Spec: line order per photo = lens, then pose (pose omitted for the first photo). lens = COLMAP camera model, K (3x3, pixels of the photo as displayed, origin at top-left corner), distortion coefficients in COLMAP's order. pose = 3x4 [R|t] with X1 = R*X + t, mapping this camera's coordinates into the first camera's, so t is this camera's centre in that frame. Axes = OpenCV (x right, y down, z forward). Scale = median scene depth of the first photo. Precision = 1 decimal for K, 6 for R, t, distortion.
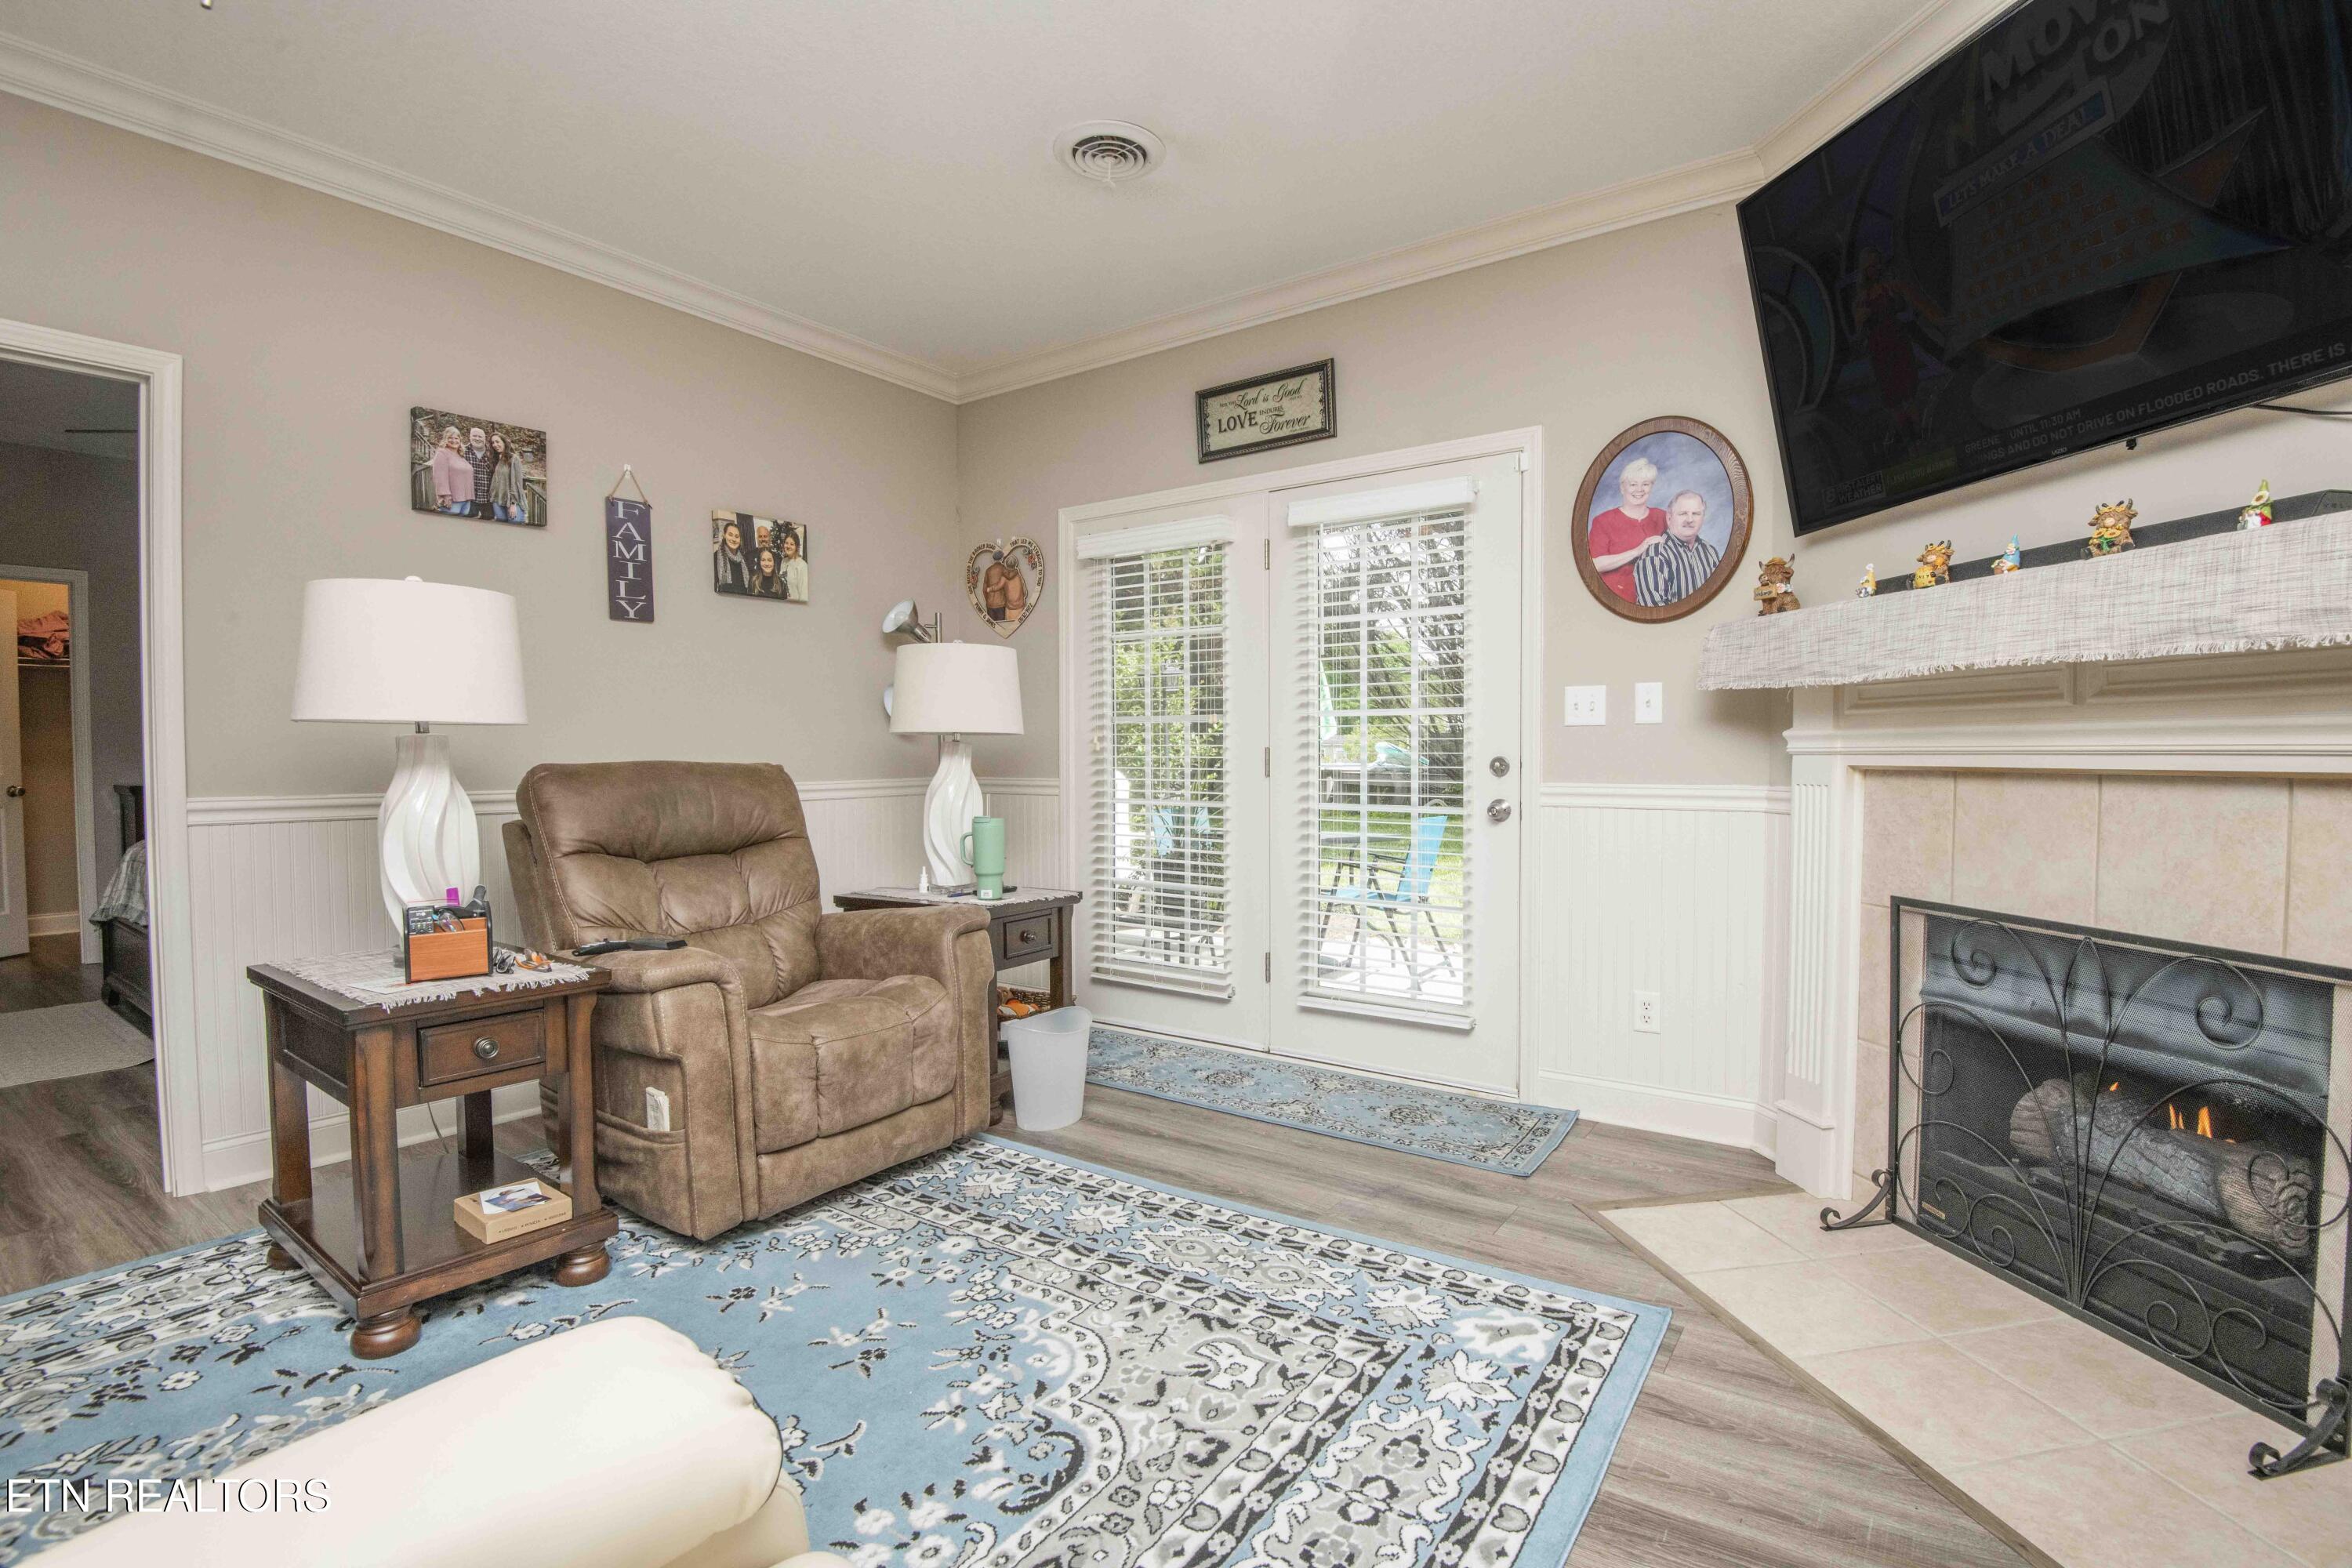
lens RADIAL K [[1088.0, 0, 1180.4], [0, 1088.0, 773.2], [0, 0, 1]] dist [-0.018640, -0.013415]
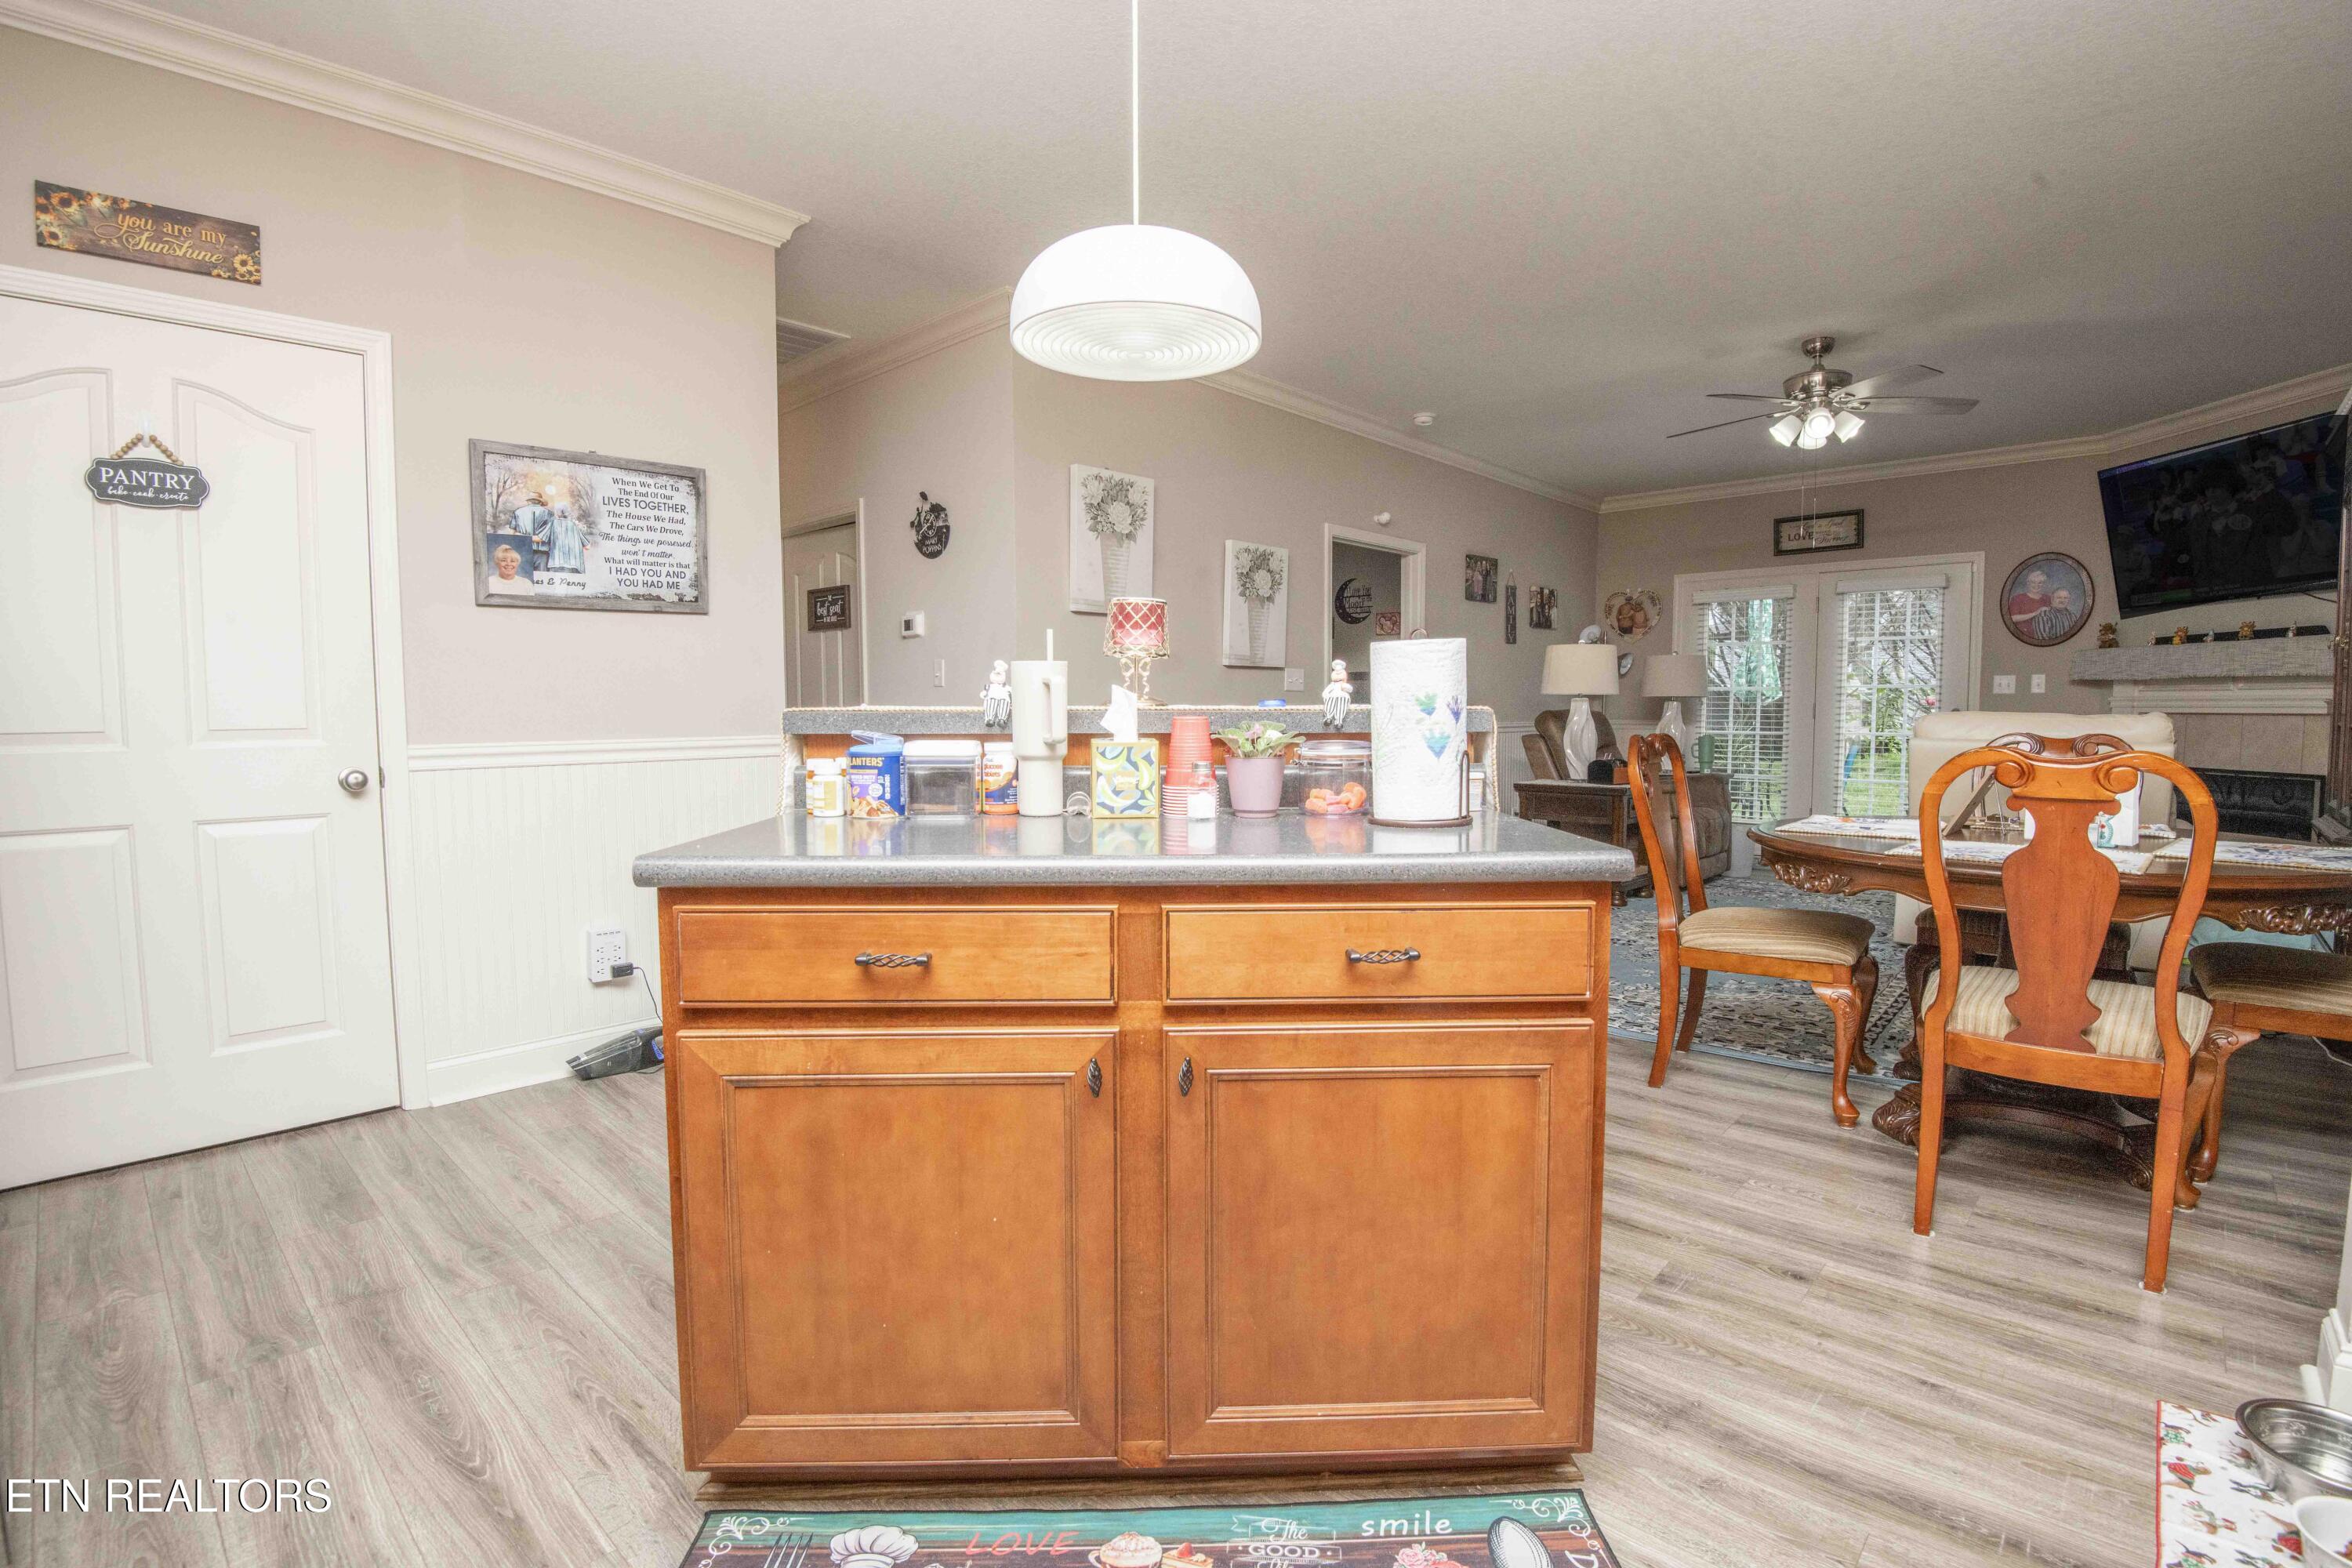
lens RADIAL K [[1088.0, 0, 1211.7], [0, 1088.0, 773.8], [0, 0, 1]] dist [-0.018640, -0.013415]
pose [[0.993043, 0.005058, -0.117646, -1.228942], [-0.000030, 0.999088, 0.042696, 0.029516], [0.117755, -0.042395, 0.992137, -1.703020]]
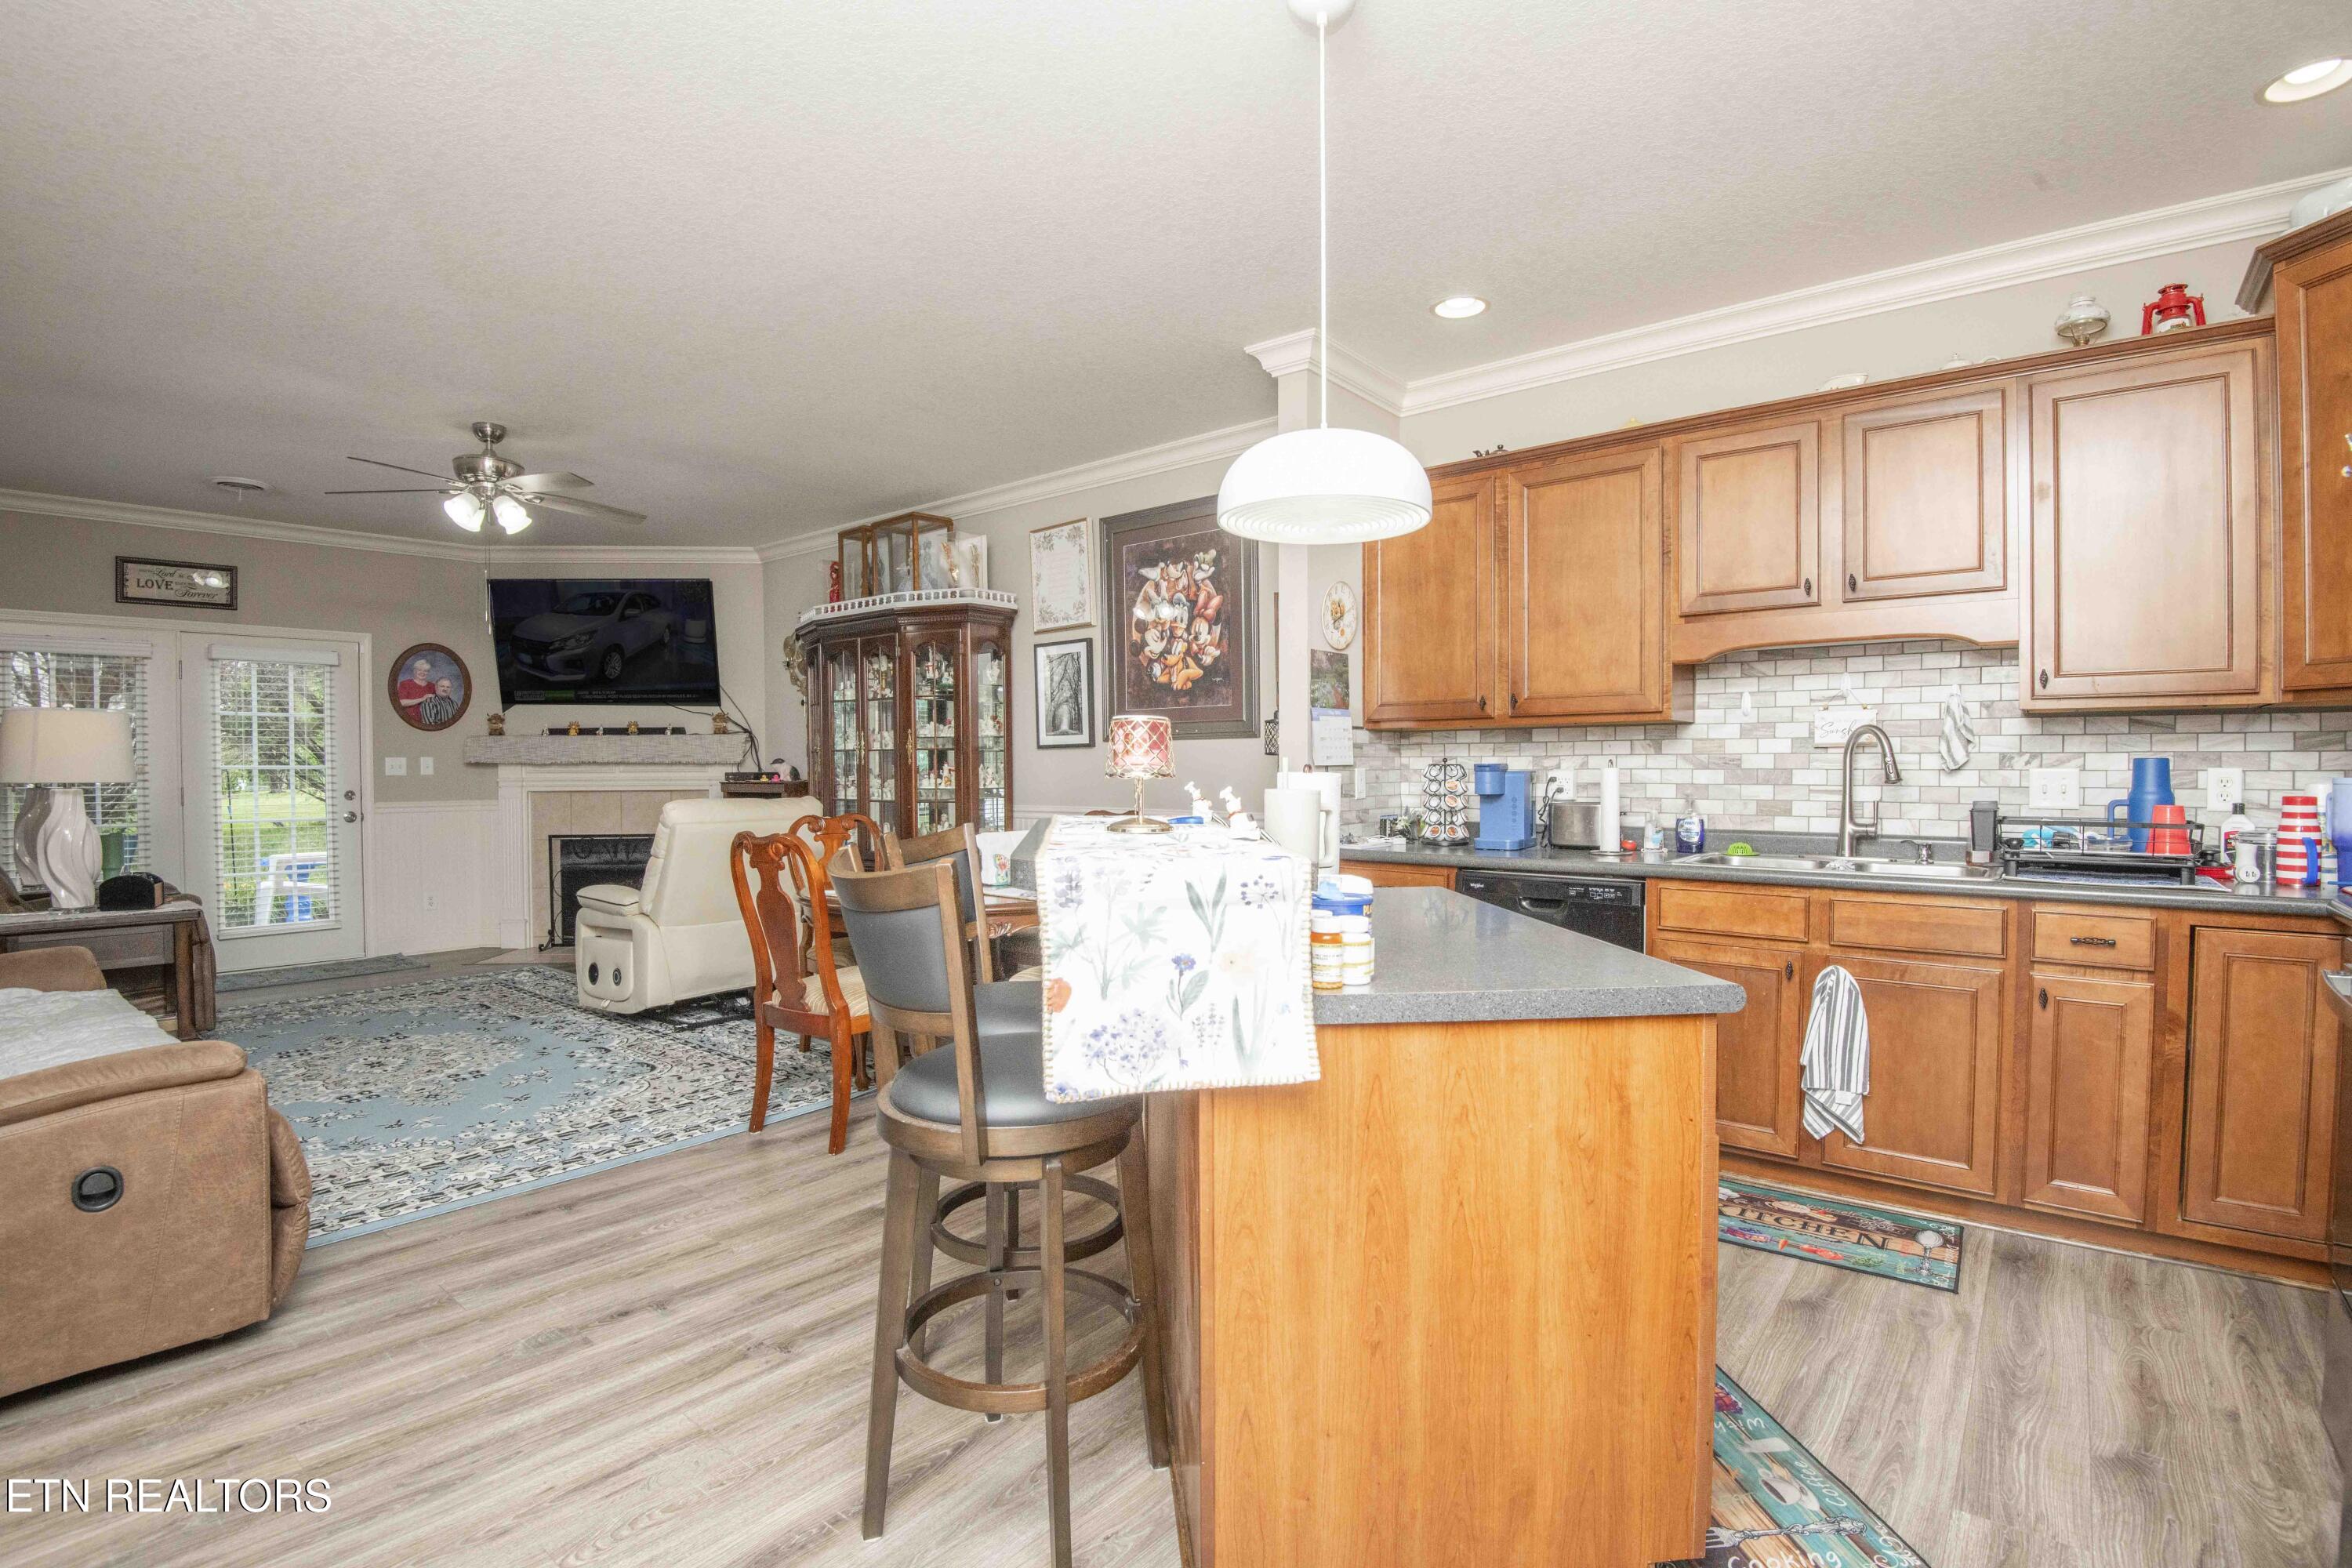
lens RADIAL K [[1088.0, 0, 1188.4], [0, 1088.0, 783.4], [0, 0, 1]] dist [-0.018640, -0.013415]
pose [[0.070321, -0.010104, 0.997473, -2.222100], [0.023104, 0.999697, 0.008498, -0.012903], [-0.997257, 0.022449, 0.070533, -0.990550]]
